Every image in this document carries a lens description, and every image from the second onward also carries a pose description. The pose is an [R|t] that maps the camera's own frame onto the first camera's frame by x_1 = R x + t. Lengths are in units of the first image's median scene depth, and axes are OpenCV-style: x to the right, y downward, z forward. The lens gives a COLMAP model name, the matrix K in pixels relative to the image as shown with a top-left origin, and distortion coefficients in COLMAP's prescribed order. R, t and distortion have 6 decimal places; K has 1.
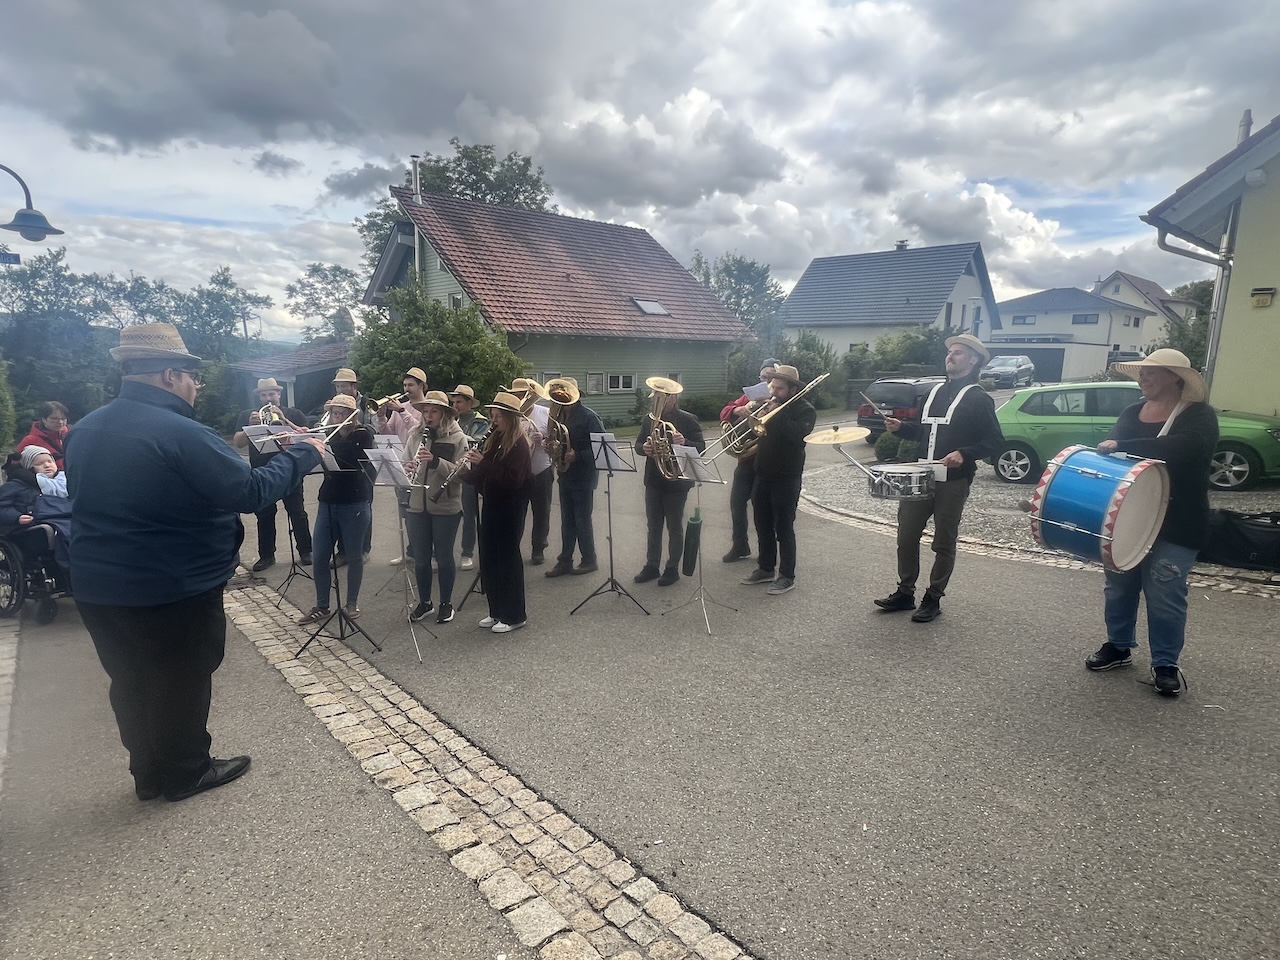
lens RADIAL K [[687.7, 0, 633.3], [0, 687.7, 479.1], [0, 0, 1]] dist [0.000147, -0.000815]
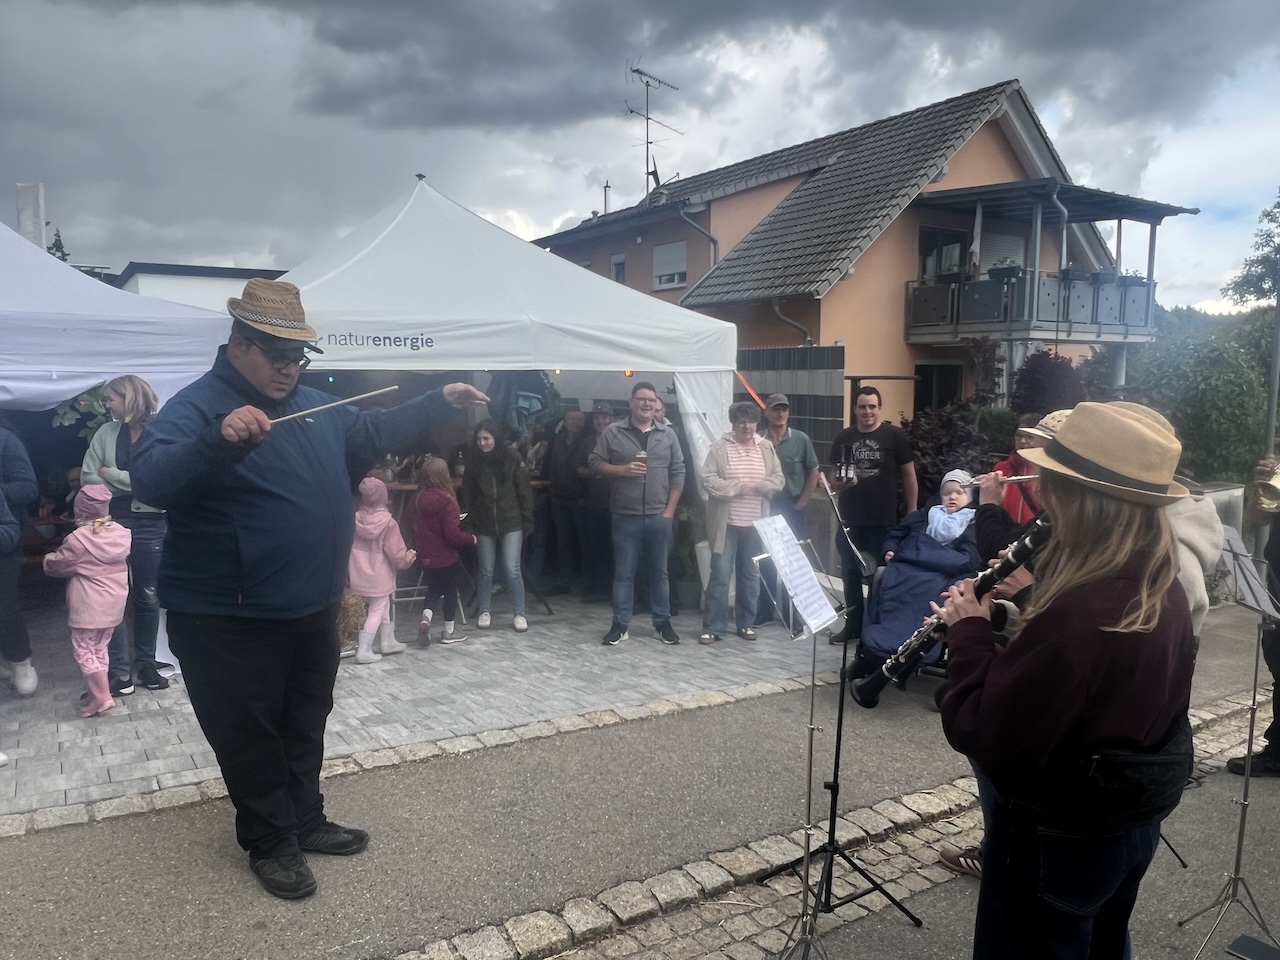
lens RADIAL K [[887.2, 0, 630.8], [0, 887.2, 486.0], [0, 0, 1]] dist [-0.000032, 0.000469]
pose [[-0.096782, 0.105634, -0.989684, 0.027958], [-0.176418, 0.976787, 0.121509, -0.017460], [0.979546, 0.186358, -0.075900, 0.145026]]
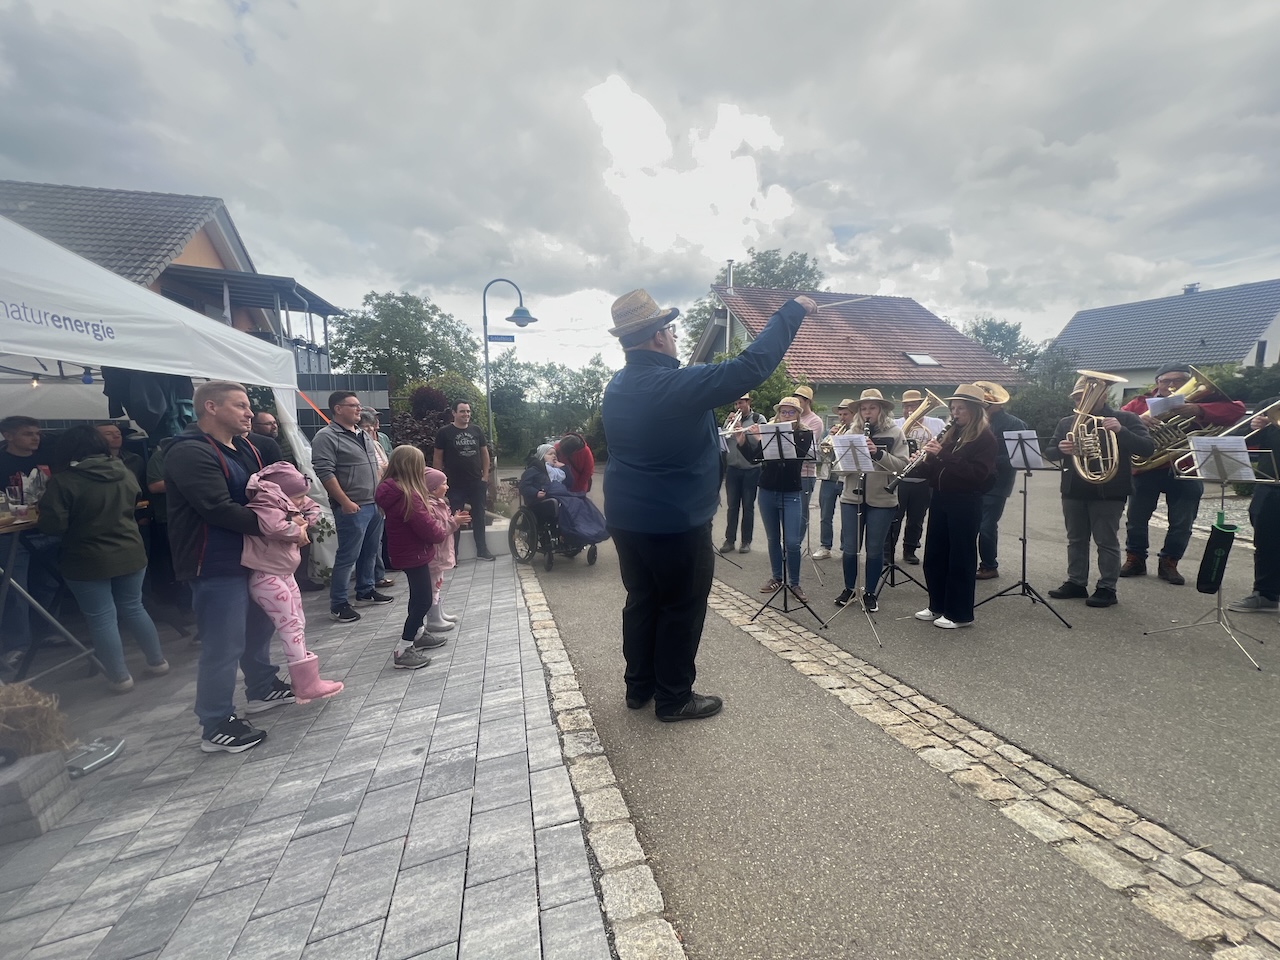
lens RADIAL K [[512.4, 0, 636.9], [0, 512.4, 477.4], [0, 0, 1]] dist [-0.001903, -0.000191]
pose [[0.911206, 0.029653, -0.410883, -0.052216], [-0.051658, 0.997758, -0.042553, 0.010959], [0.408700, 0.060000, 0.910694, 0.024140]]
